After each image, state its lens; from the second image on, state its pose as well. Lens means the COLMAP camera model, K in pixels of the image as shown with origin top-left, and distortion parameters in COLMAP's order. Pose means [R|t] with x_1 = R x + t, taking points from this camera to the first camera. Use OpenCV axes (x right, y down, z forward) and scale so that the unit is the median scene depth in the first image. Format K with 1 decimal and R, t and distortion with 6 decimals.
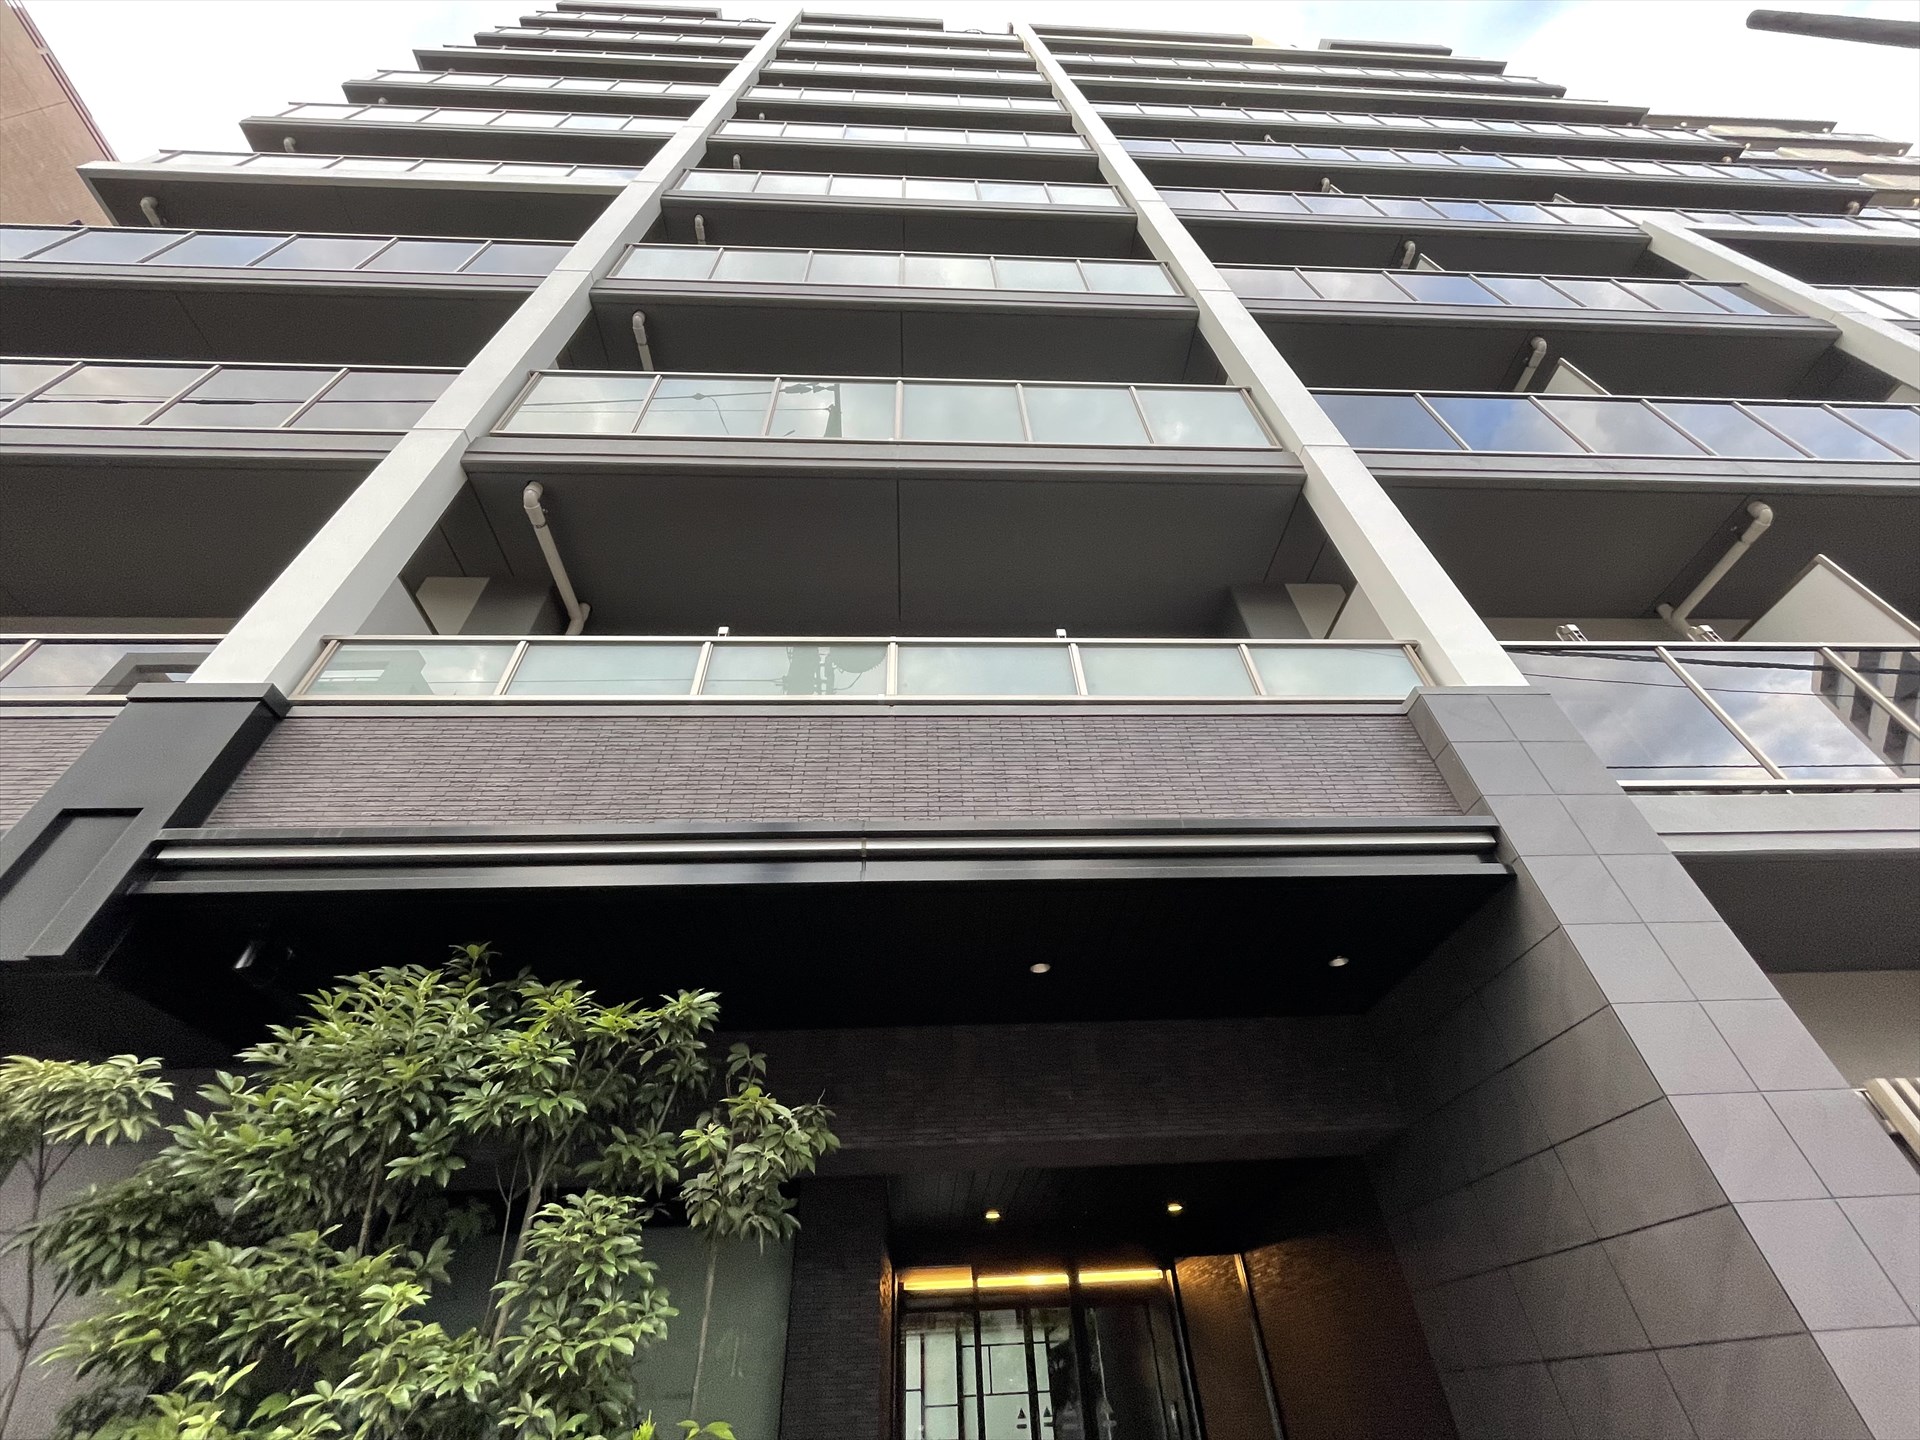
lens RADIAL K [[774.7, 0, 956.2], [0, 774.7, 717.1], [0, 0, 1]] dist [-0.003133, 0.000559]
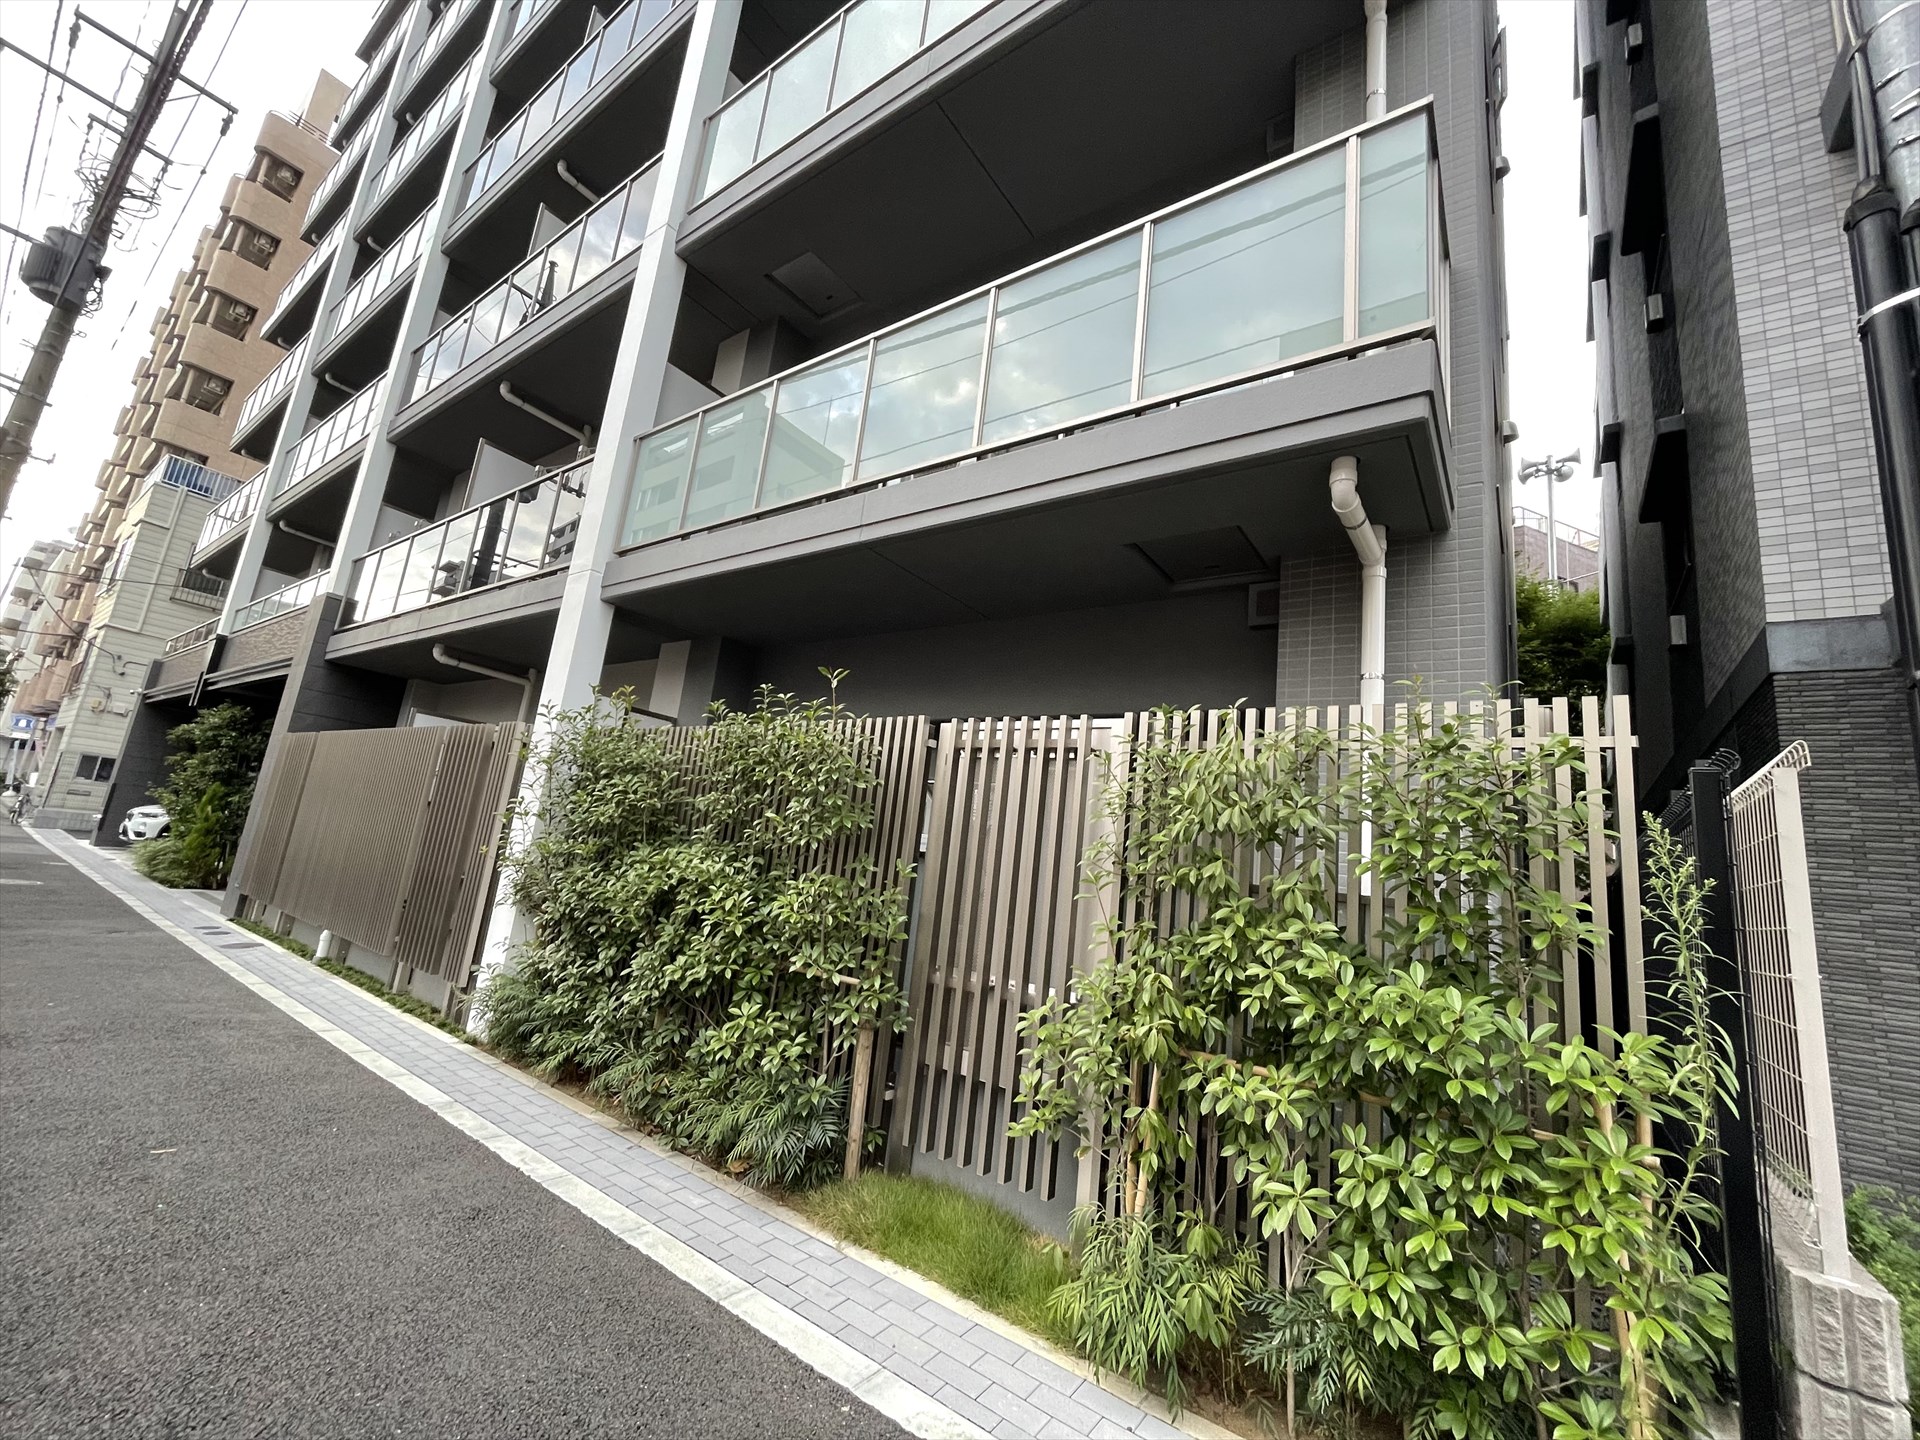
lens RADIAL K [[774.7, 0, 956.2], [0, 774.7, 717.1], [0, 0, 1]] dist [-0.003133, 0.000559]
pose [[0.773172, 0.000800, -0.634196, 0.496288], [0.306994, 0.874558, 0.375370, -0.000036], [0.554942, -0.484920, 0.675938, 0.030507]]
